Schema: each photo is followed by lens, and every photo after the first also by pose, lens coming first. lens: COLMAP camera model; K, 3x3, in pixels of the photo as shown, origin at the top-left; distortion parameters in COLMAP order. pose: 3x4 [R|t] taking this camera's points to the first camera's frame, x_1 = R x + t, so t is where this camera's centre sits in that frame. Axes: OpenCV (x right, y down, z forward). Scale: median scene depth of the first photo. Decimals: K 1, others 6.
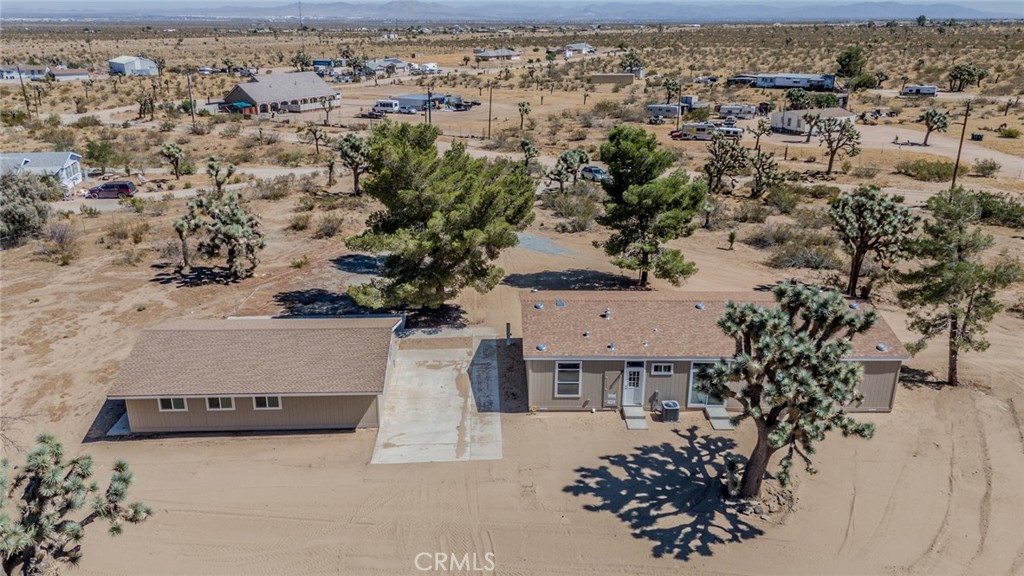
lens RADIAL K [[778.1, 0, 513.8], [0, 778.1, 285.5], [0, 0, 1]] dist [0.026024, -0.020567]
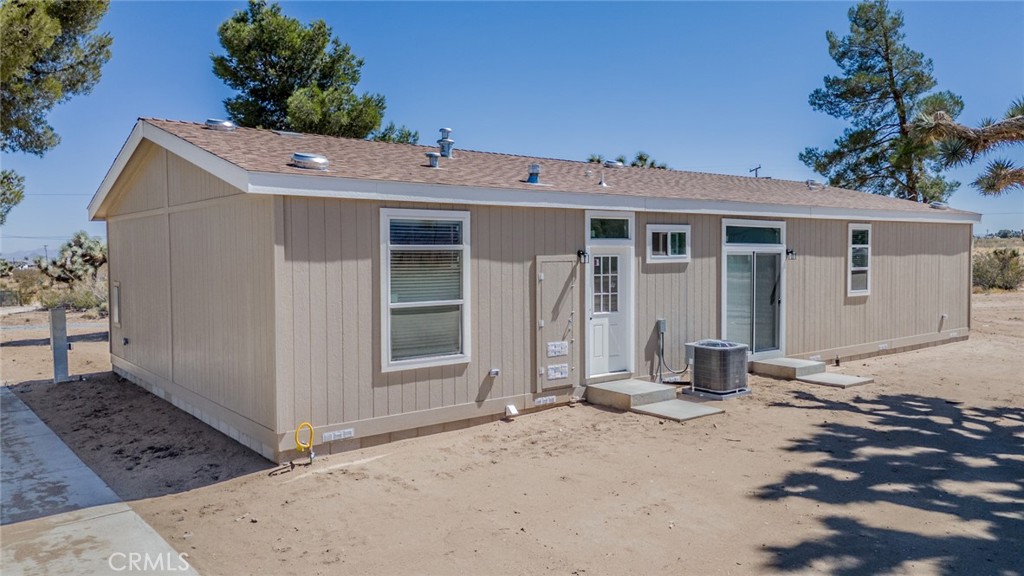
lens RADIAL K [[778.1, 0, 514.2], [0, 778.1, 290.2], [0, 0, 1]] dist [0.026024, -0.020567]
pose [[0.802002, -0.052023, 0.595052, -0.058651], [0.221797, 0.950913, -0.215800, 0.181978], [-0.554616, 0.305053, 0.774173, 0.786388]]
